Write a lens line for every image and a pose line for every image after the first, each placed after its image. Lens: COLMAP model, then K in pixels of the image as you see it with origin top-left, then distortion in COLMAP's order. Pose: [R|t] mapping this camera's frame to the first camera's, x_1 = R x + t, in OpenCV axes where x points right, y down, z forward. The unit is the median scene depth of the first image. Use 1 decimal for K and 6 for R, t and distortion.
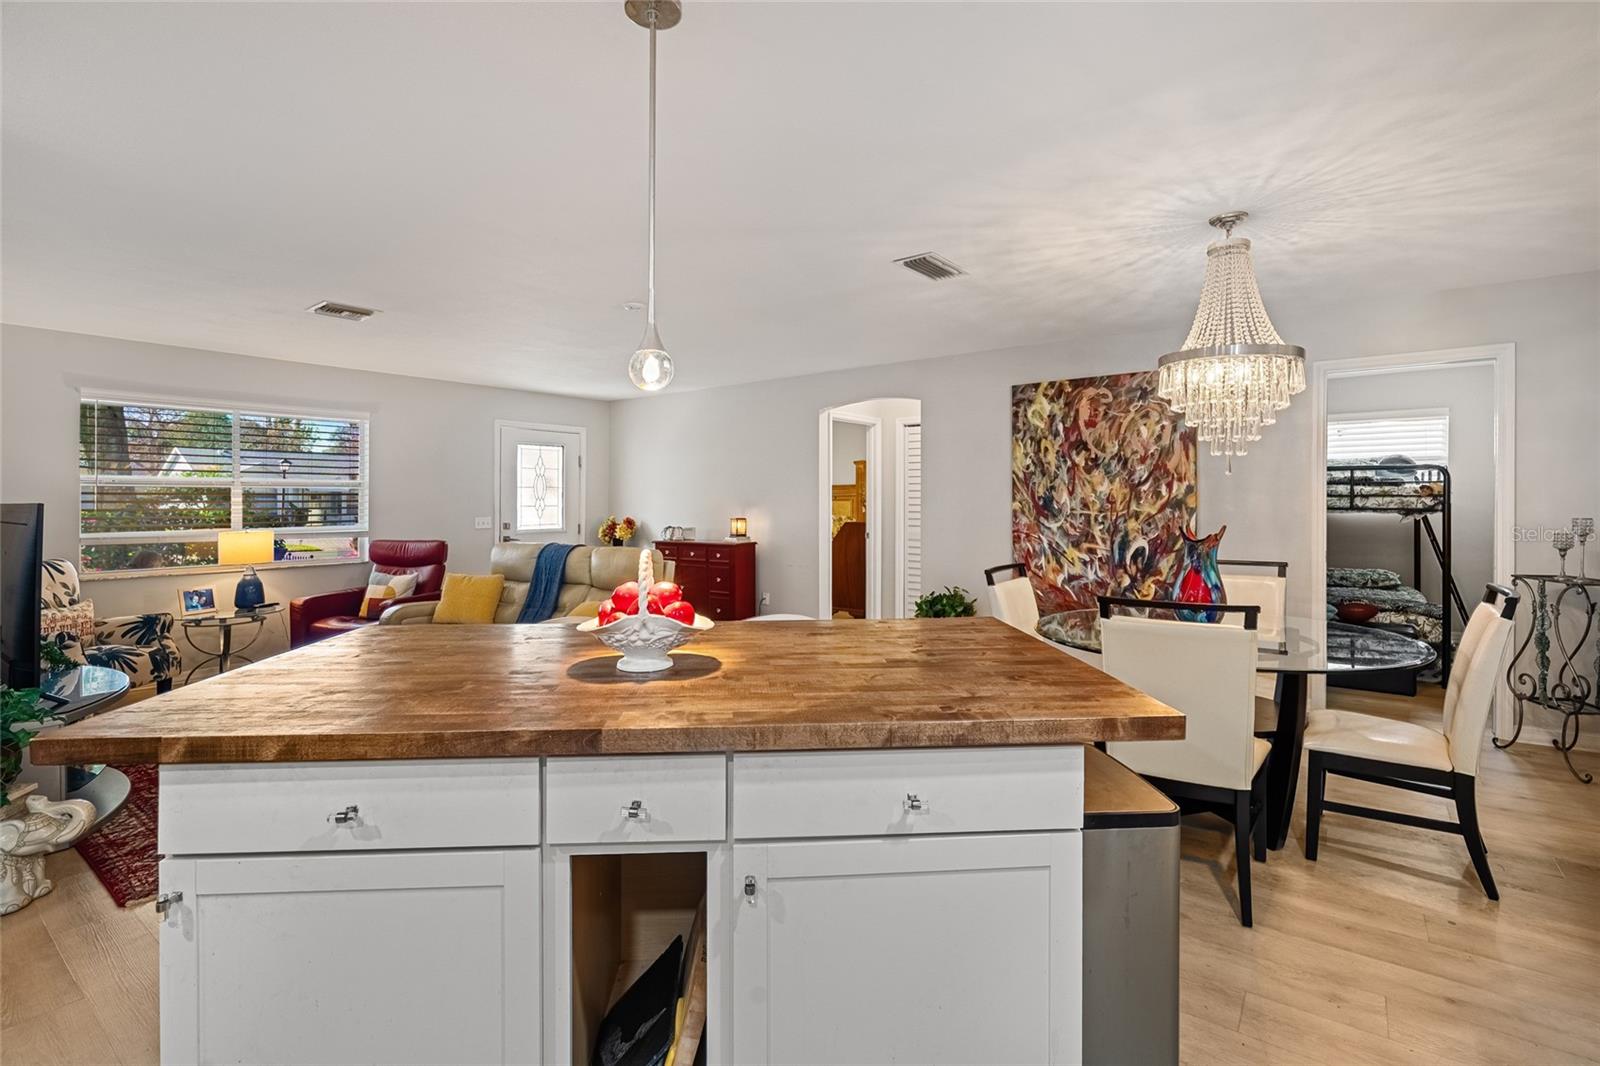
lens RADIAL K [[726.6, 0, 804.1], [0, 726.6, 498.2], [0, 0, 1]] dist [-0.000131, 0.000962]
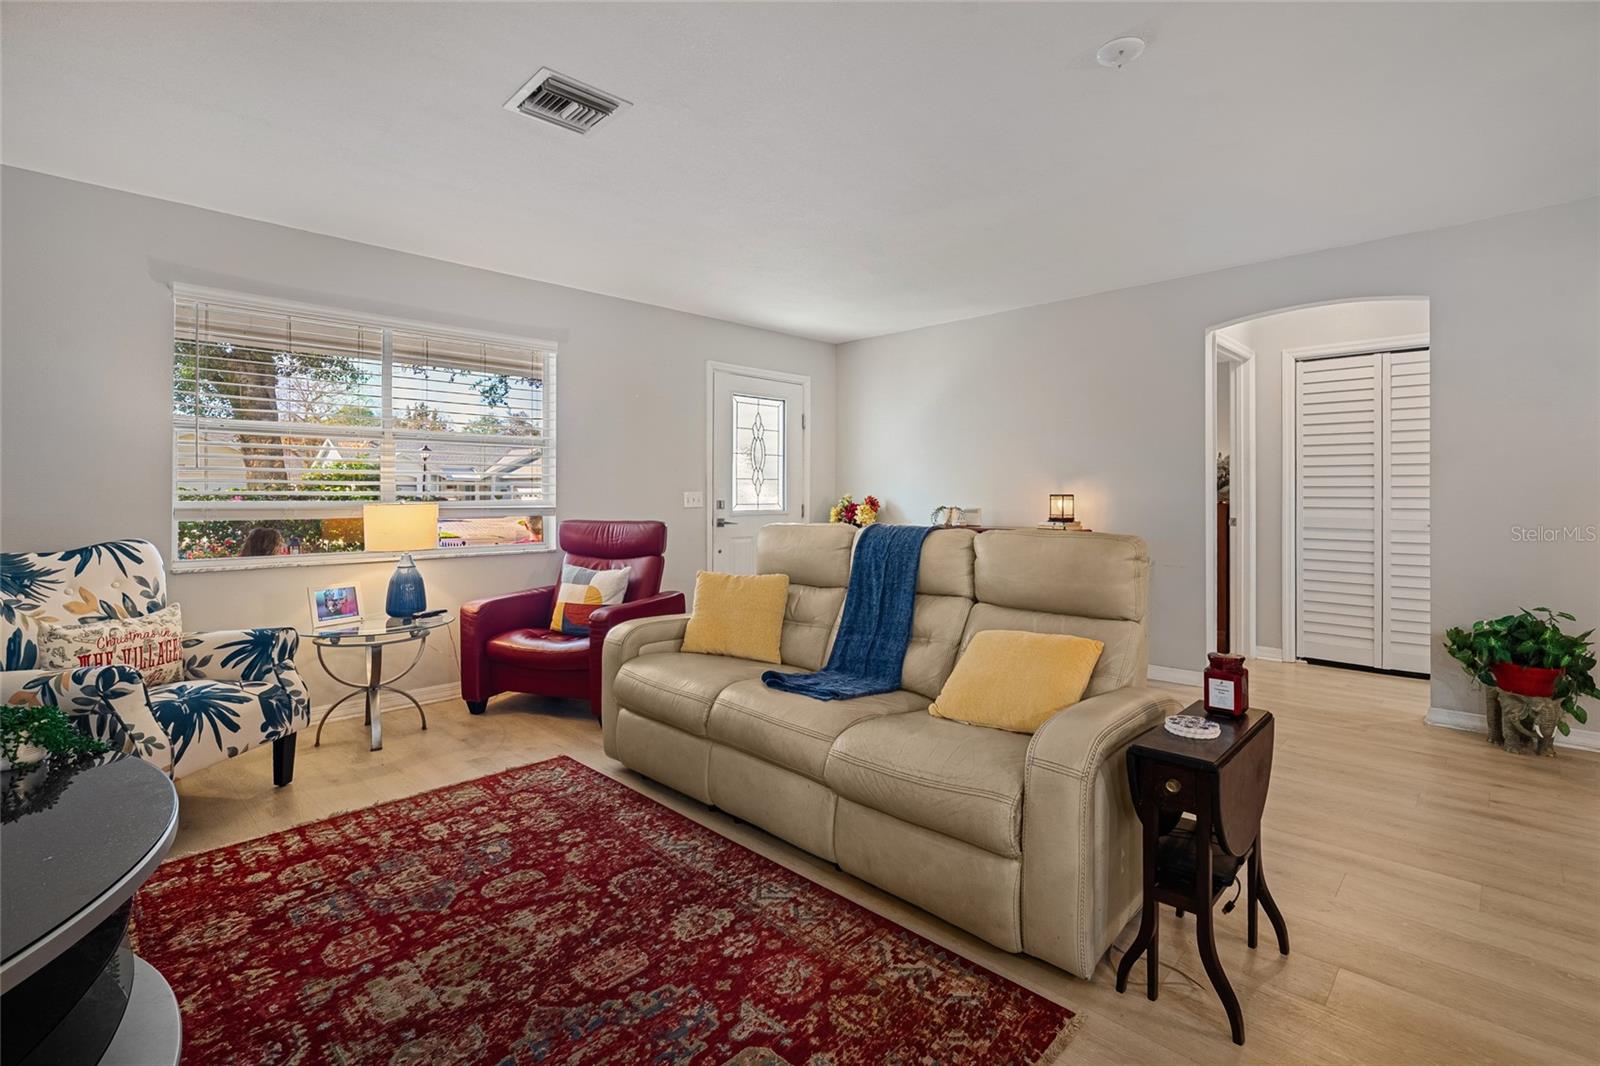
lens RADIAL K [[726.5, 0, 812.3], [0, 726.5, 492.0], [0, 0, 1]] dist [0.001498, 0.000943]
pose [[0.991643, 0.004096, -0.128944, -0.310303], [-0.004192, 0.999991, -0.000472, 0.035114], [0.128941, 0.001009, 0.991652, 0.388285]]
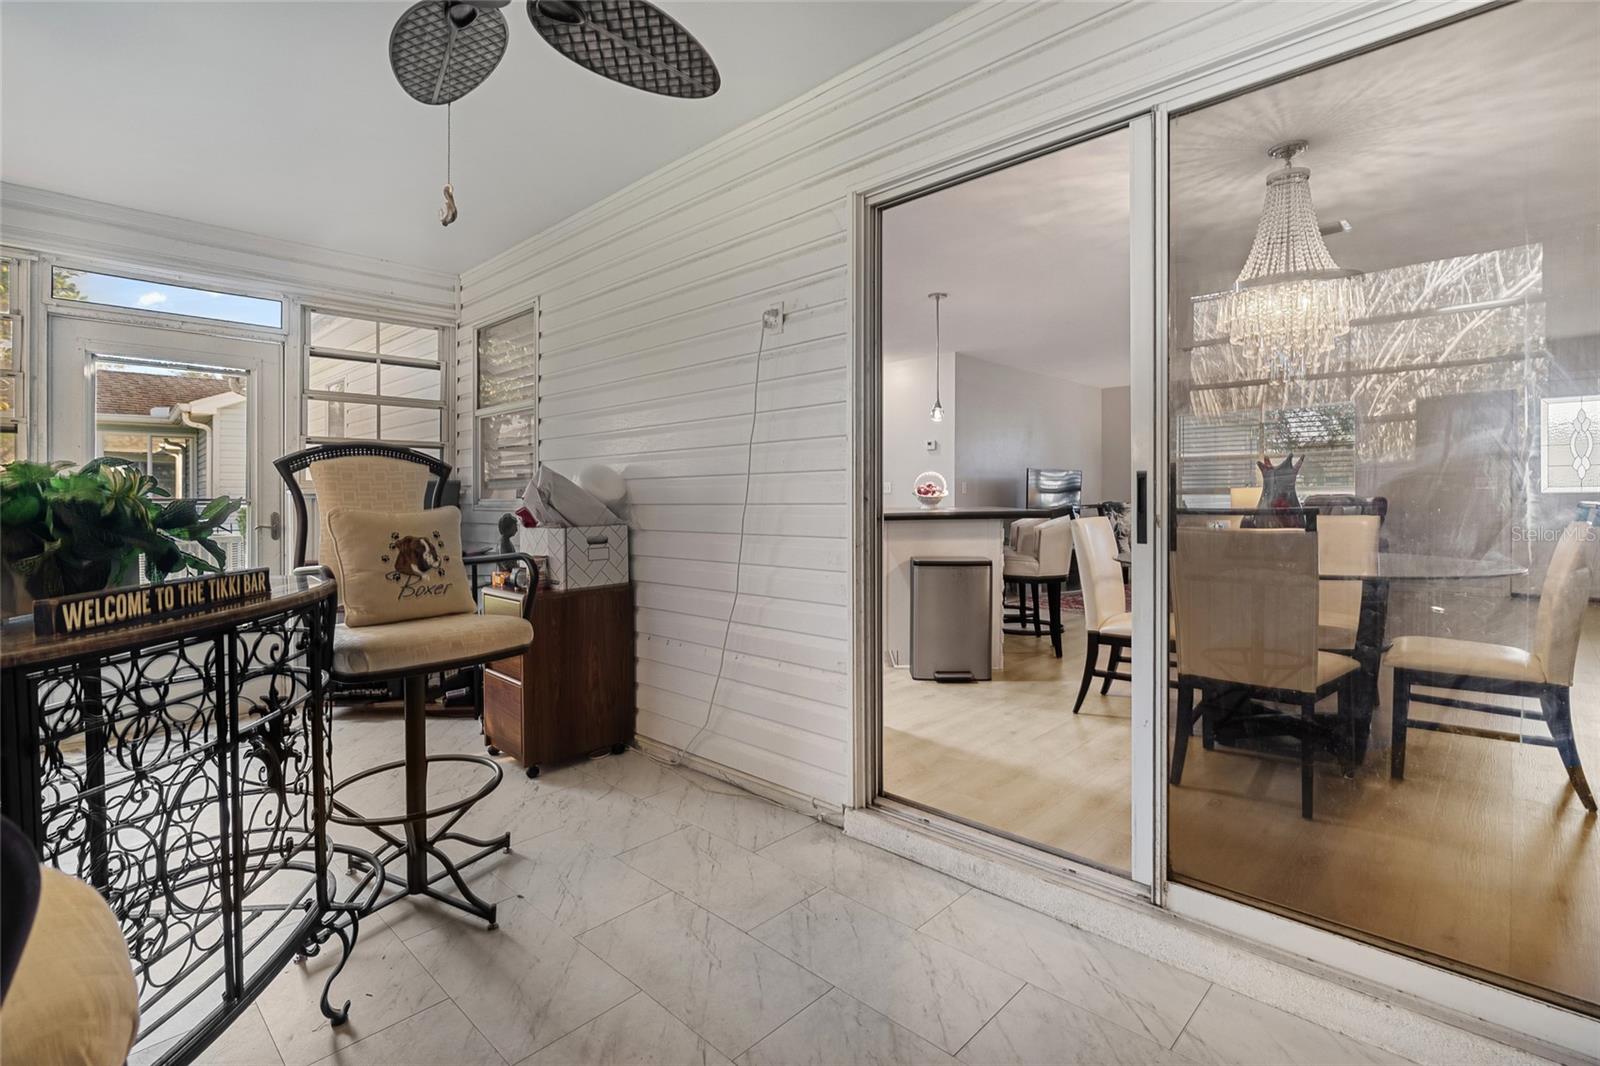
lens RADIAL K [[746.6, 0, 796.2], [0, 746.6, 519.5], [0, 0, 1]] dist [0.001661, -0.000025]
pose [[-0.134328, 0.035200, -0.990312, 0.984759], [0.007011, 0.999378, 0.034572, 0.050214], [0.990912, -0.002299, -0.134491, 0.265761]]
